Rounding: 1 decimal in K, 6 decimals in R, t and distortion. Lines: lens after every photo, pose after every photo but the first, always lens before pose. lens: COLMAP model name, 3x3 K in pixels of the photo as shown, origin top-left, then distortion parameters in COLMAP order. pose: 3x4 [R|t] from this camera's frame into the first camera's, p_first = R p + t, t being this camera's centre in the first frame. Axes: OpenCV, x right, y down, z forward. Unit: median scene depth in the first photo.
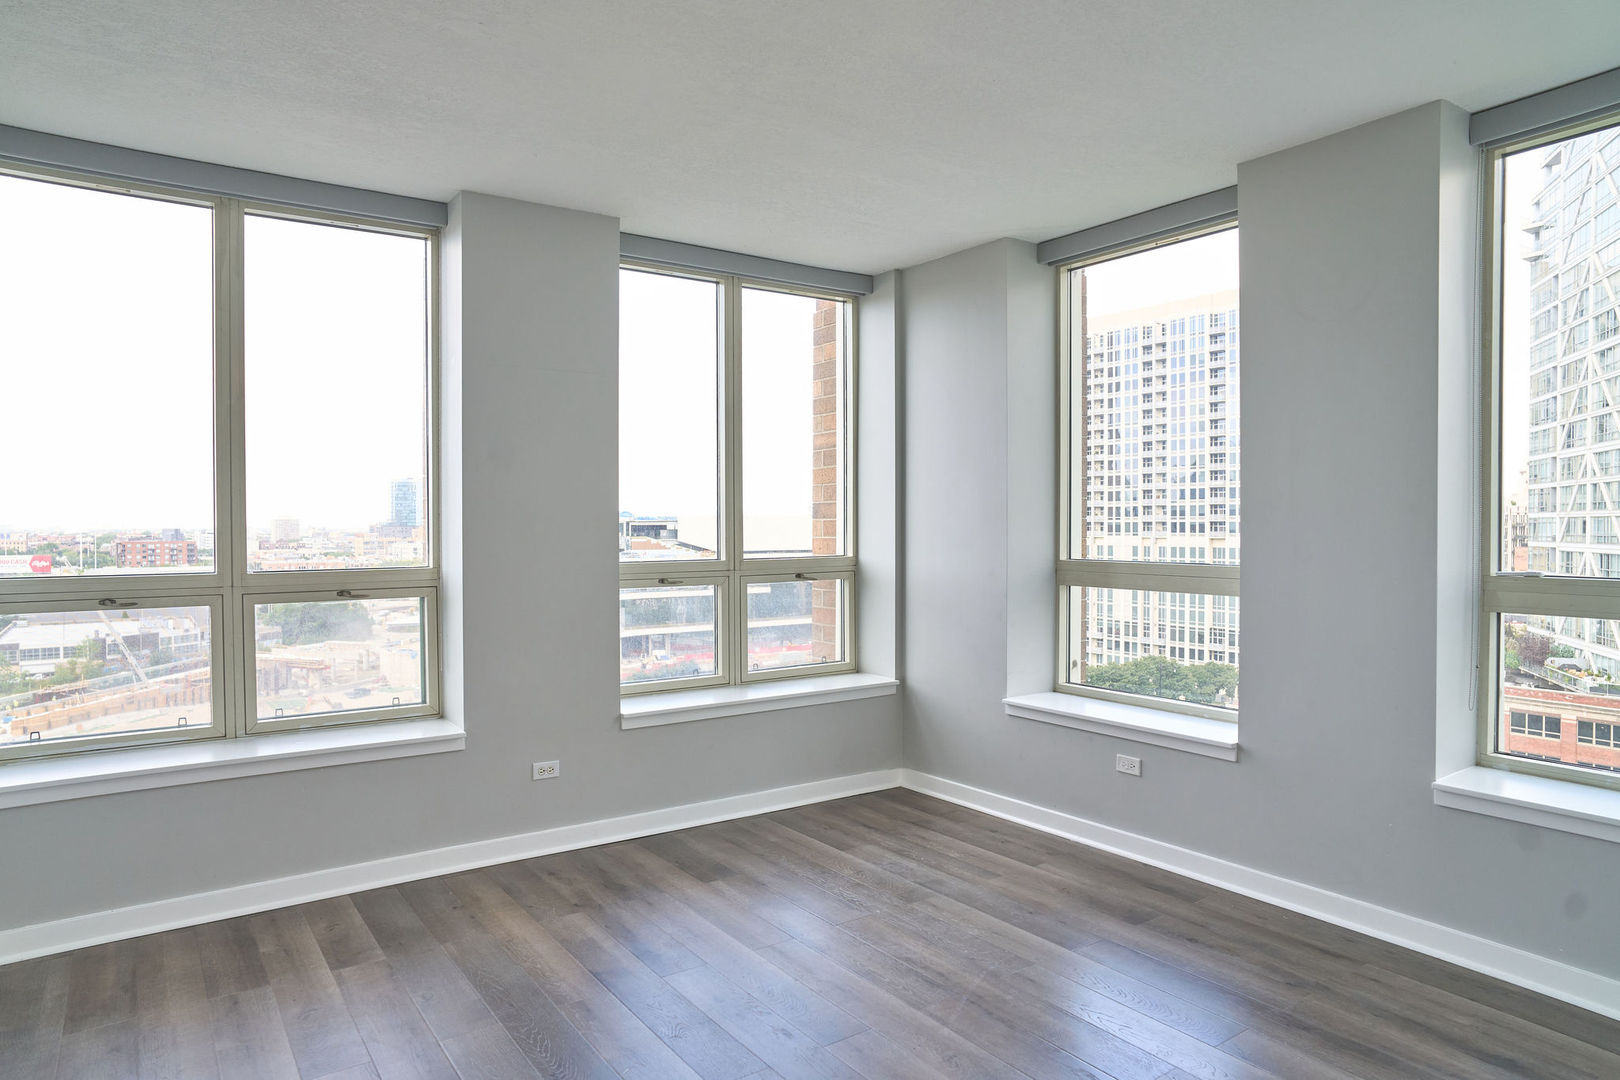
lens RADIAL K [[964.4, 0, 782.5], [0, 964.4, 541.0], [0, 0, 1]] dist [-0.060729, 0.045448]
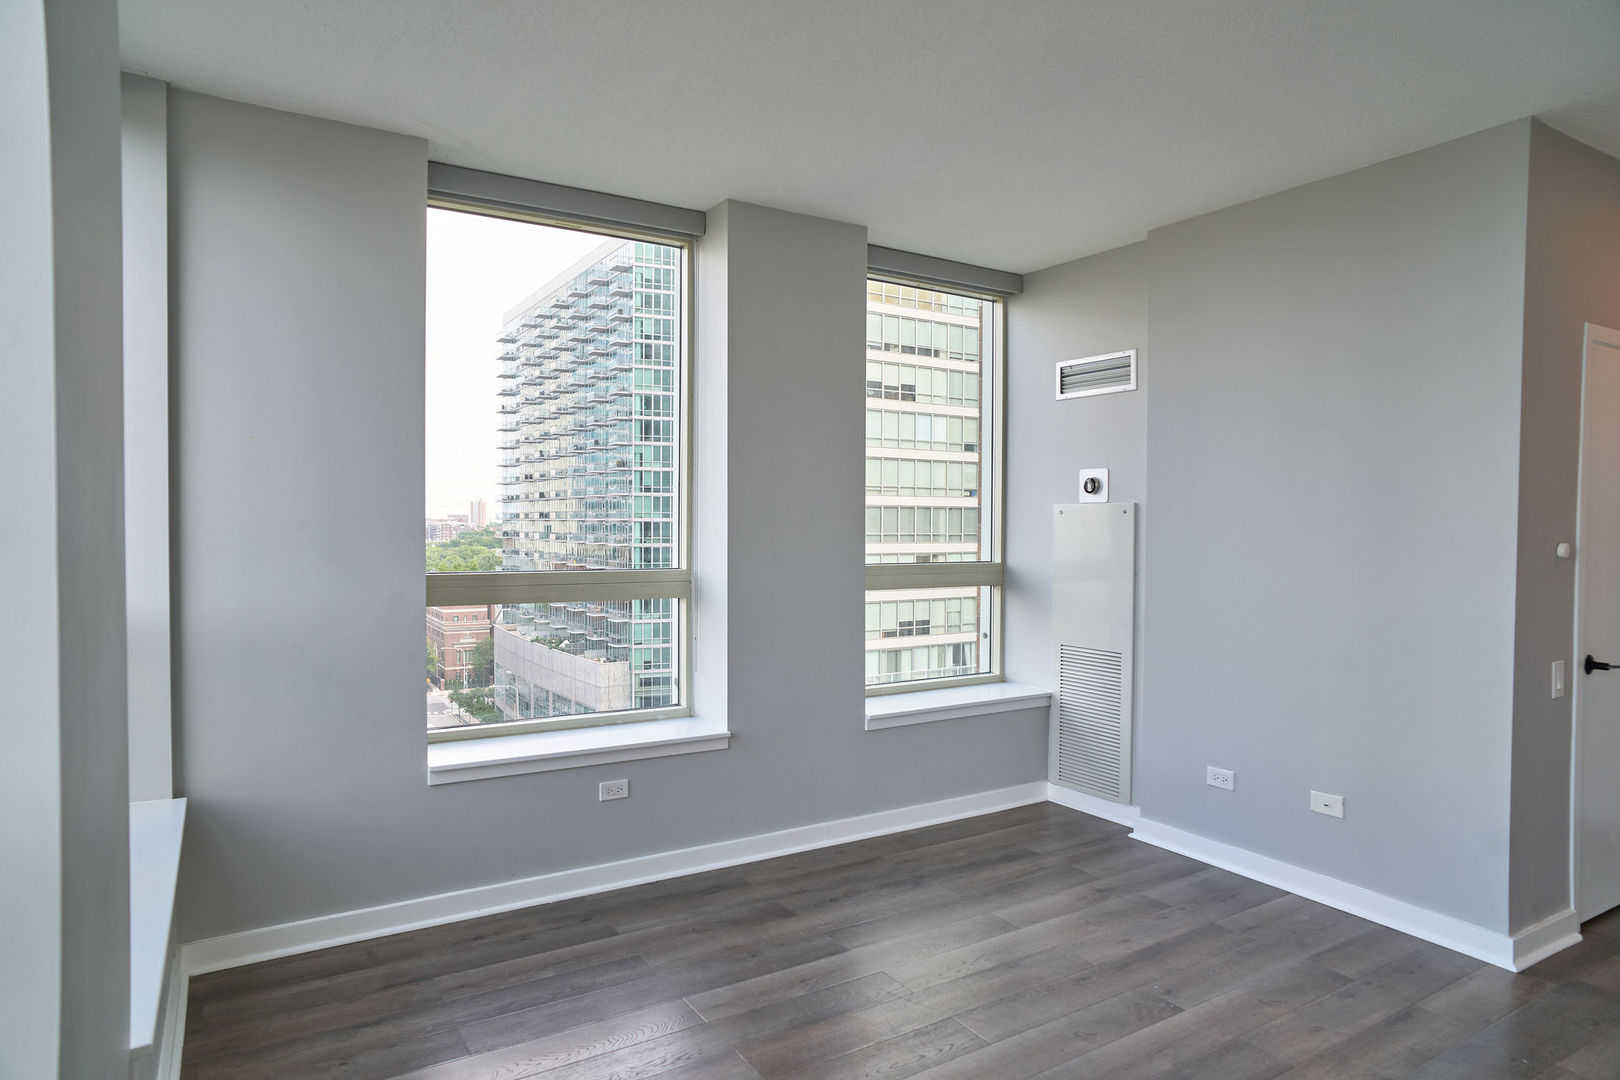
lens RADIAL K [[964.4, 0, 747.0], [0, 964.4, 551.7], [0, 0, 1]] dist [-0.060729, 0.045448]
pose [[0.056370, -0.017229, 0.998261, -0.589903], [0.009647, 0.999814, 0.016711, -0.010728], [-0.998363, 0.008688, 0.056526, 0.870939]]
